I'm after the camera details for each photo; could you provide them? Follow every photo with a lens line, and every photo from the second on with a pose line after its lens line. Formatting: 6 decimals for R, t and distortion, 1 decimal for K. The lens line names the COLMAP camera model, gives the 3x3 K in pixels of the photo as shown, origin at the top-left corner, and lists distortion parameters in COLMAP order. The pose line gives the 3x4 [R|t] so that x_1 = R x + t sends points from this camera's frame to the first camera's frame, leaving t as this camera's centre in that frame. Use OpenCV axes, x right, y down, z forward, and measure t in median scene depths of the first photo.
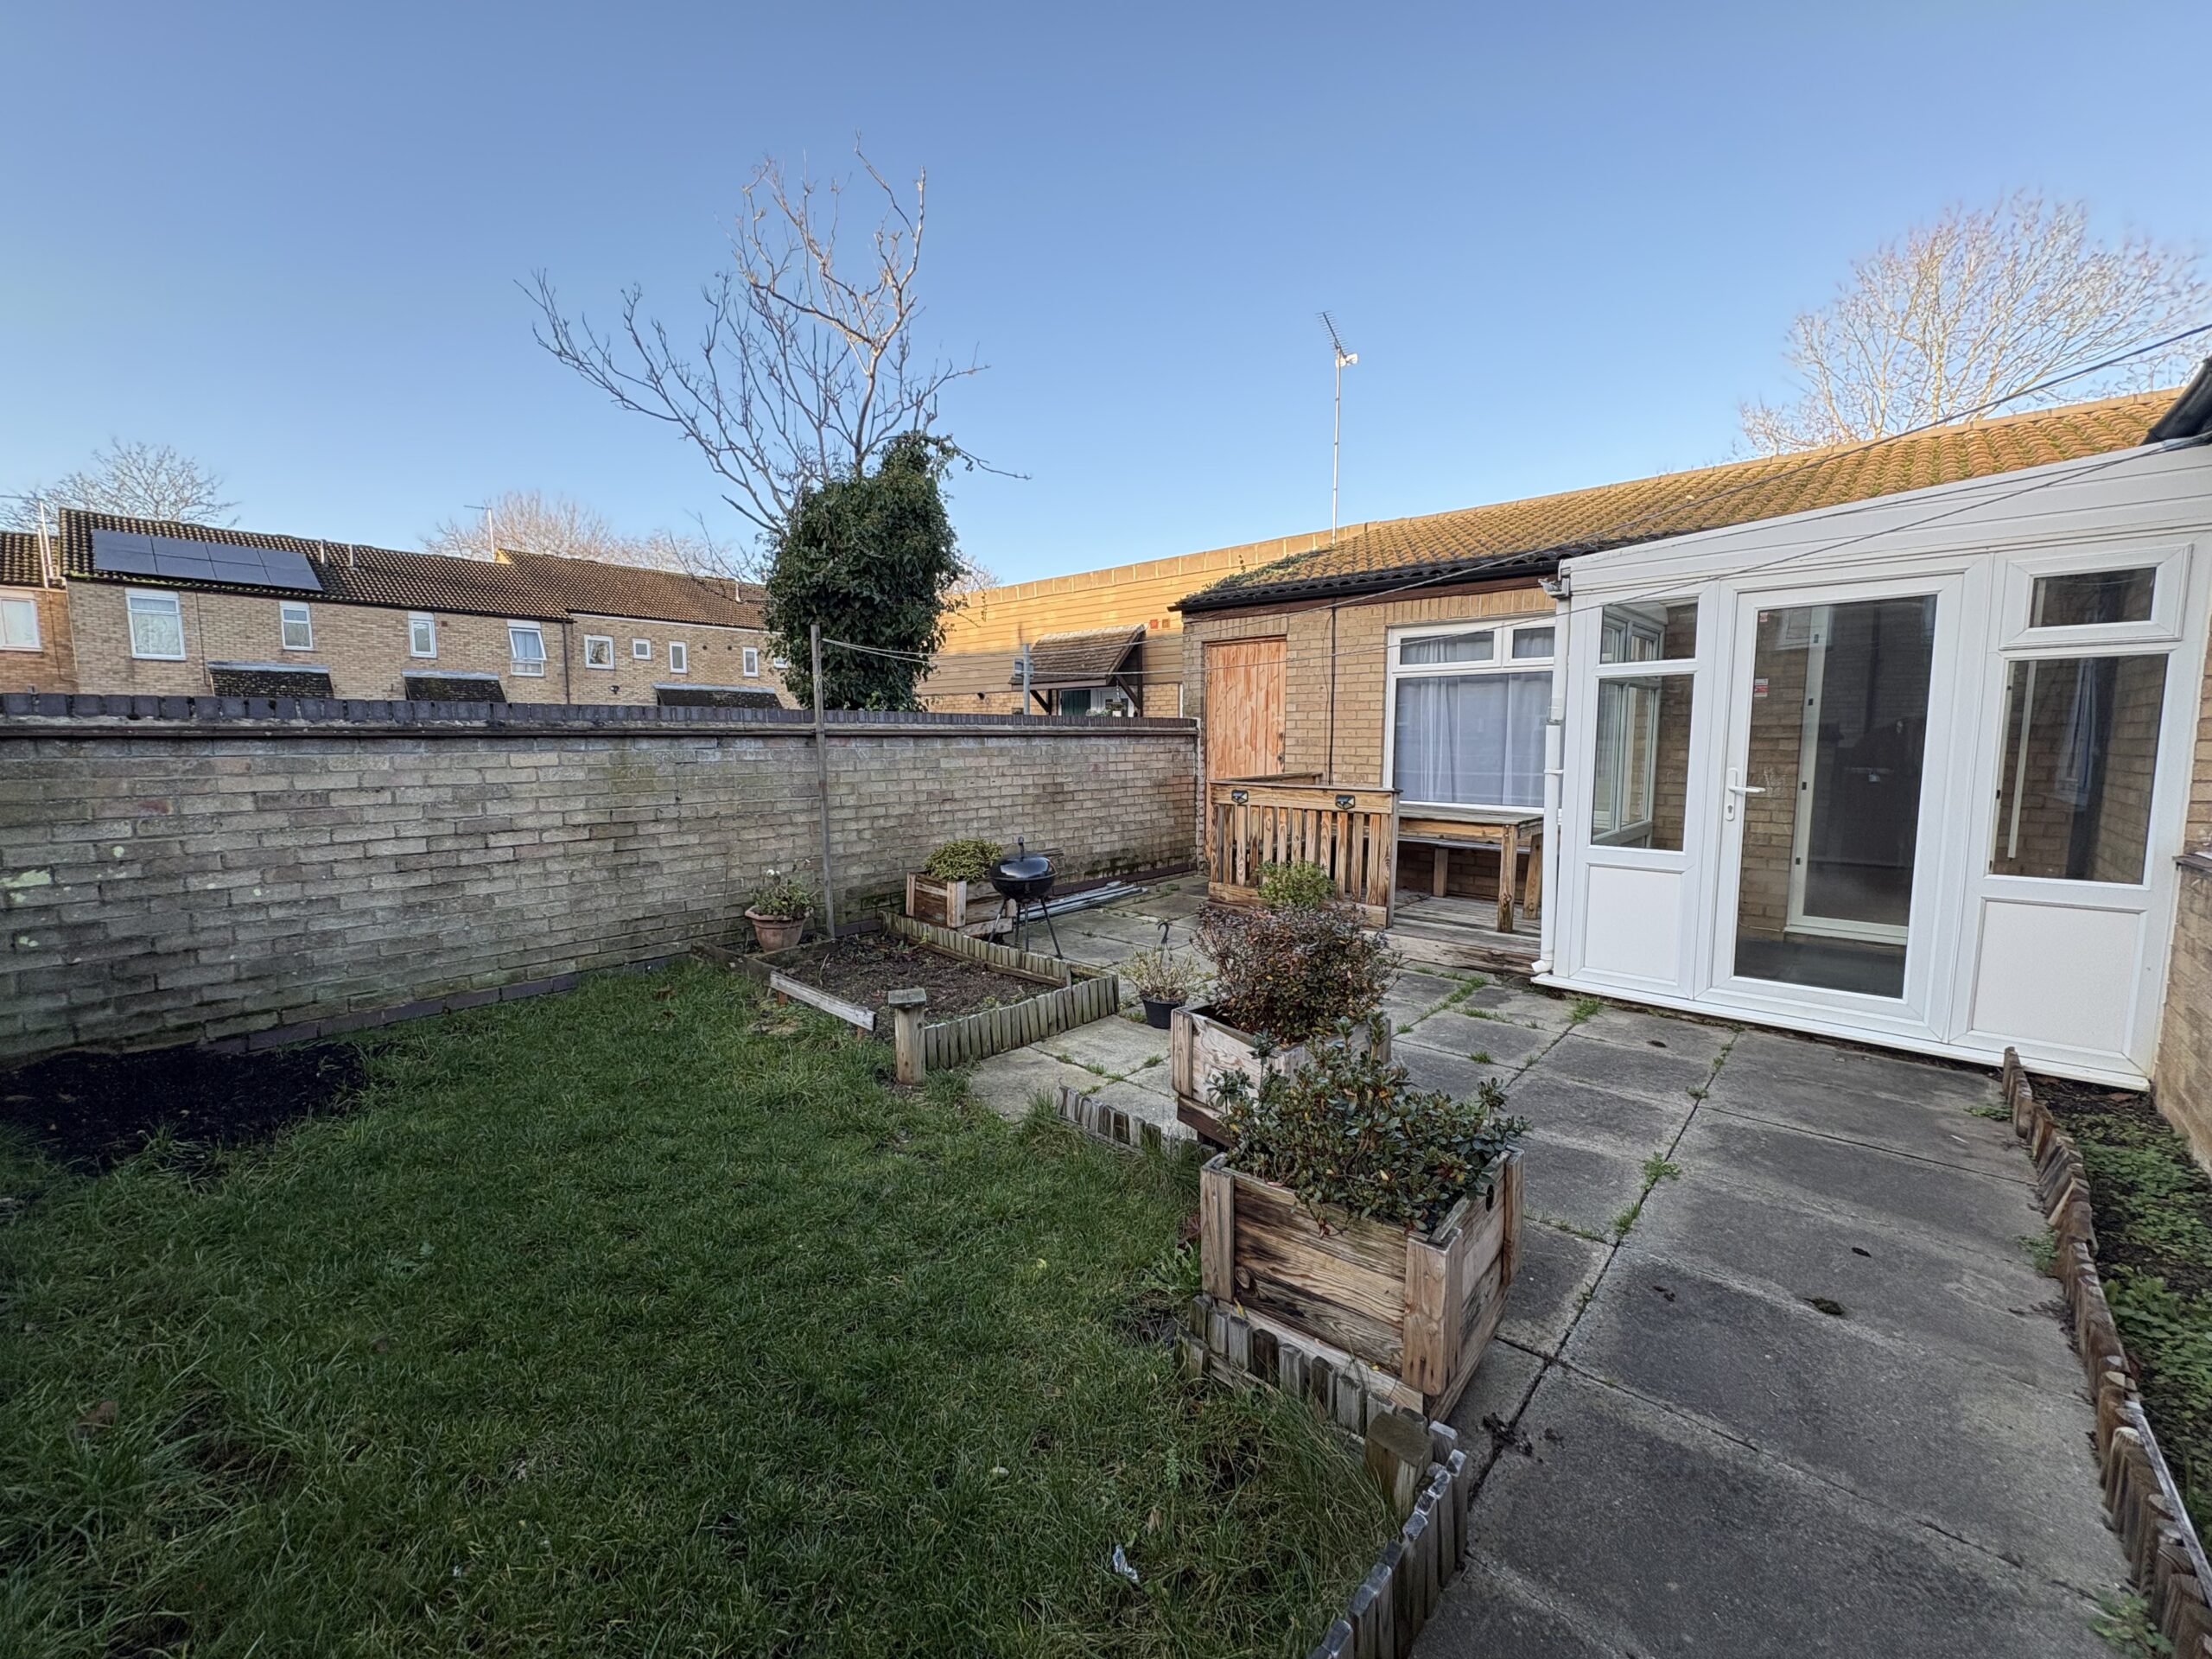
lens RADIAL K [[876.2, 0, 1106.0], [0, 876.2, 829.5], [0, 0, 1]] dist [-0.001504, -0.000023]
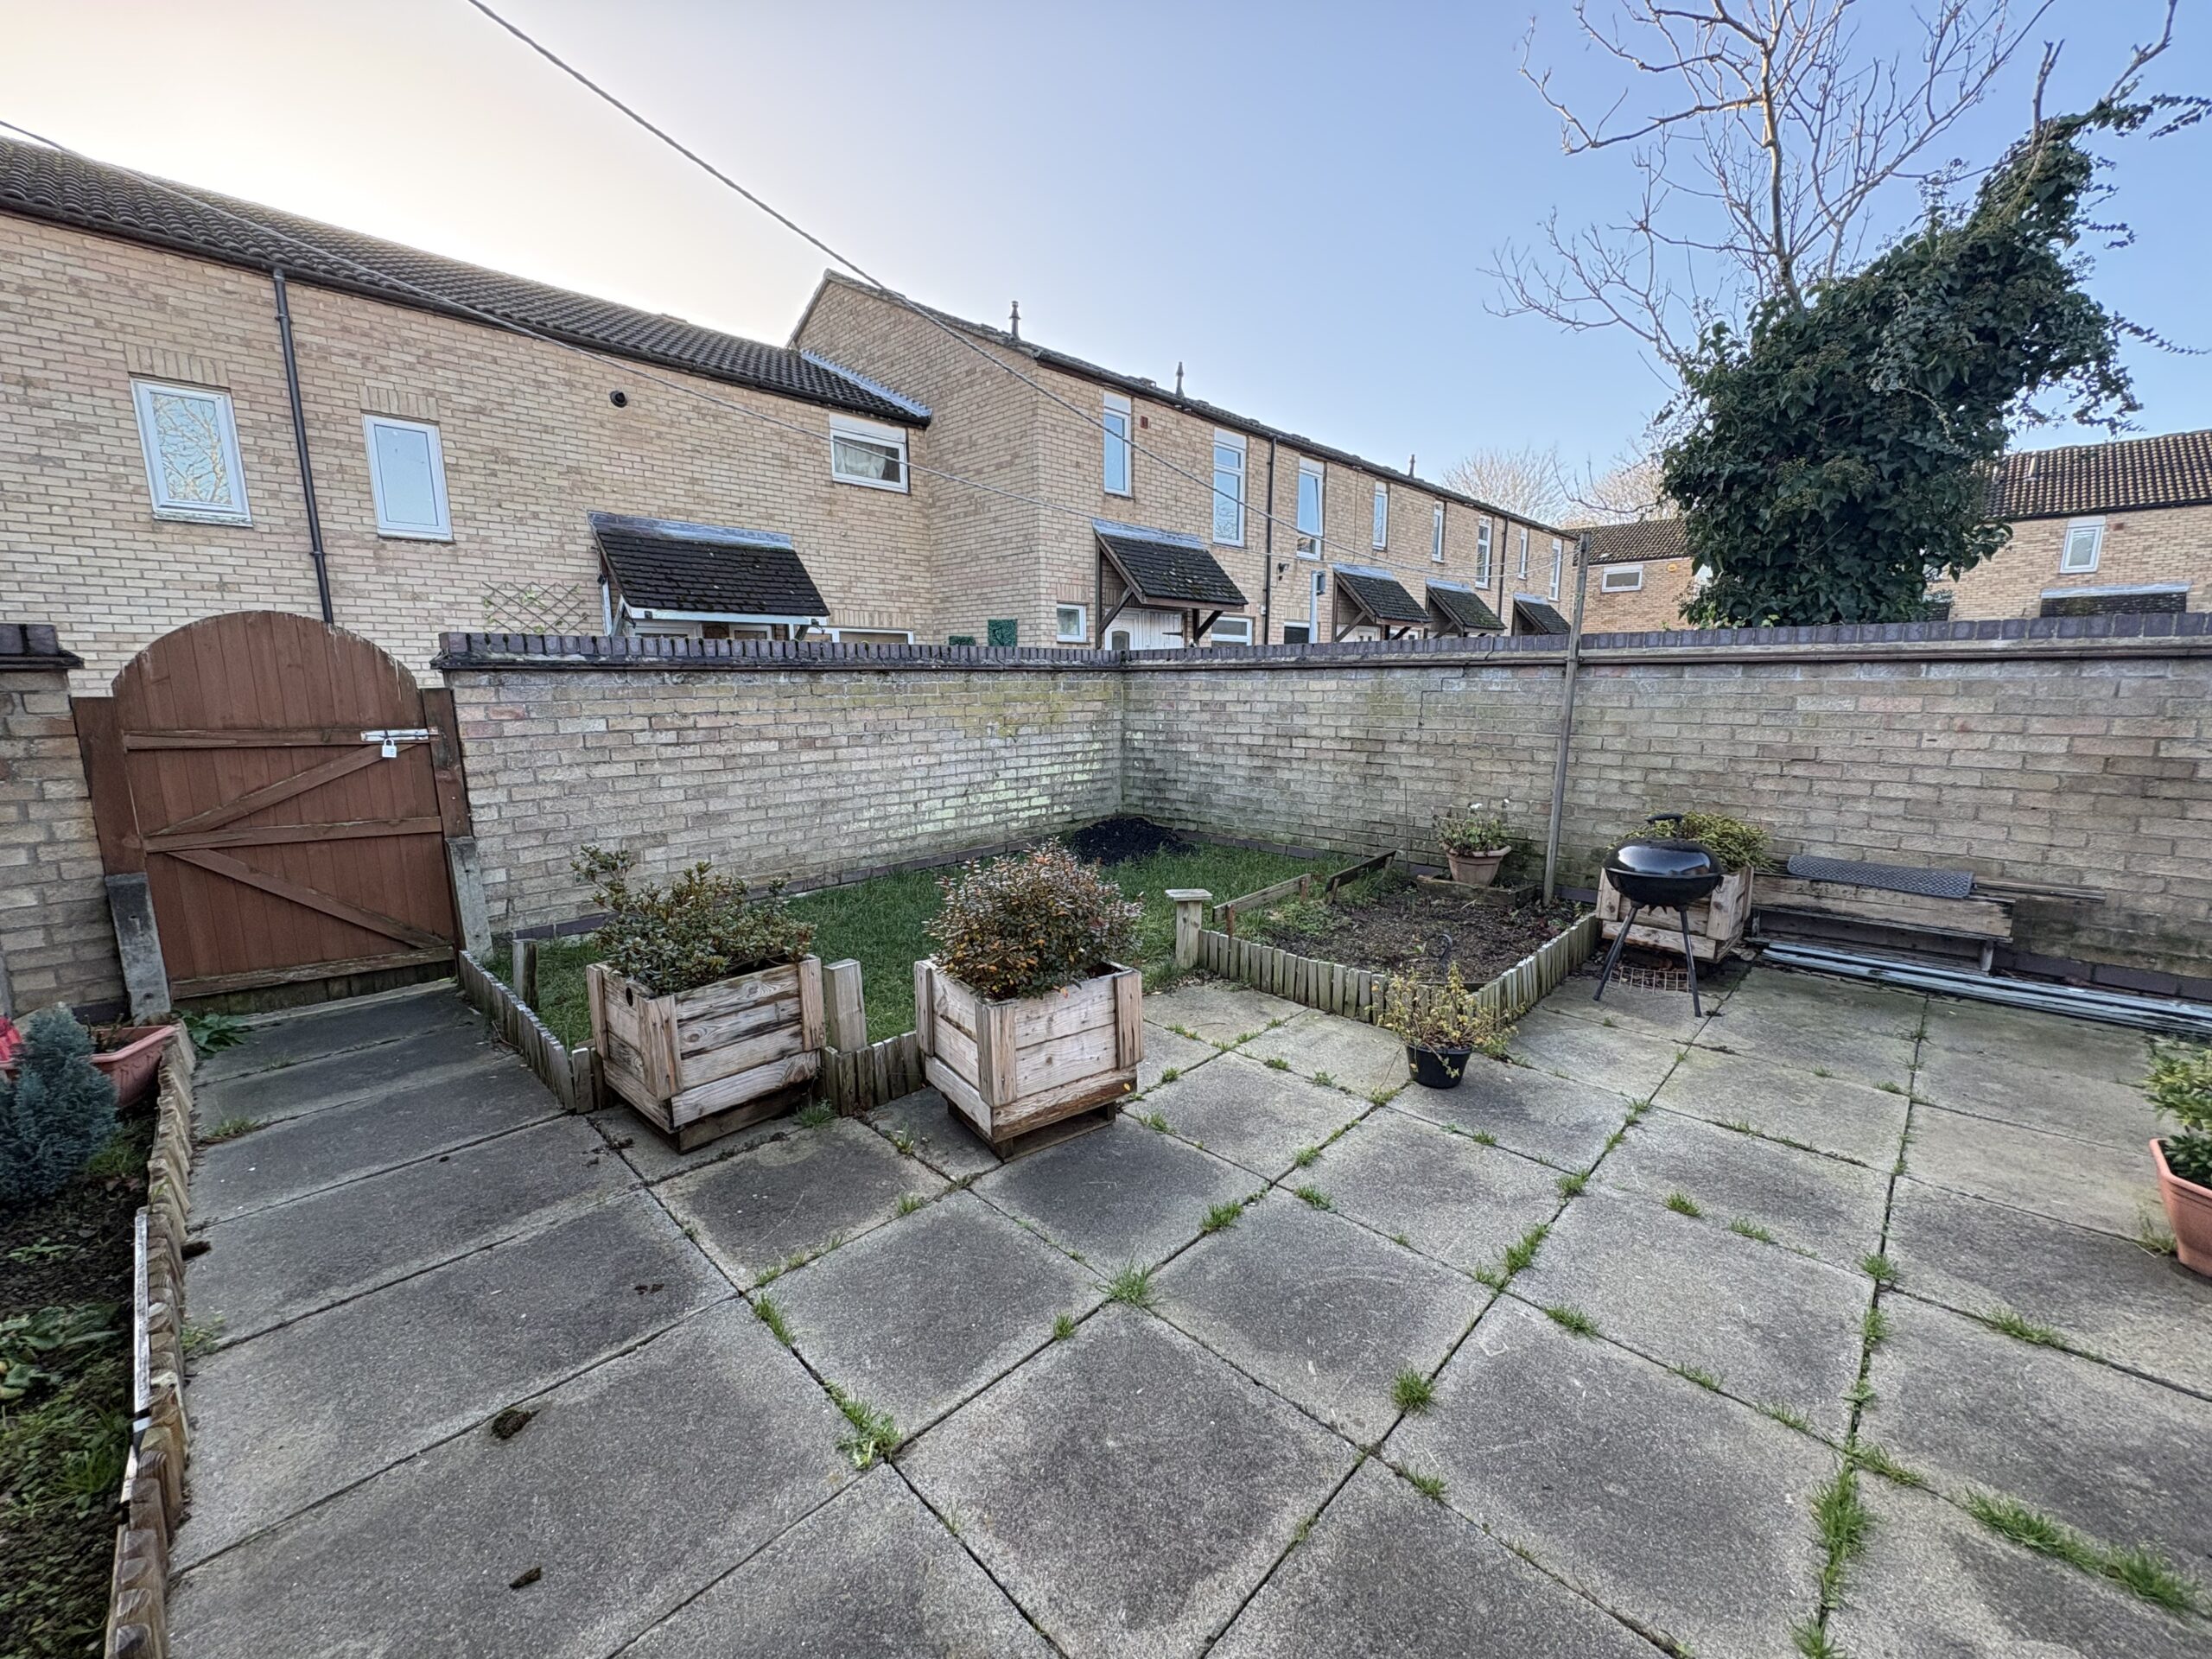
lens RADIAL K [[876.2, 0, 1106.0], [0, 876.2, 829.5], [0, 0, 1]] dist [-0.001504, -0.000023]
pose [[-0.038177, 0.173741, -0.984051, 0.683181], [-0.099925, 0.979169, 0.176756, -0.064691], [0.994262, 0.105079, -0.020021, 0.689638]]
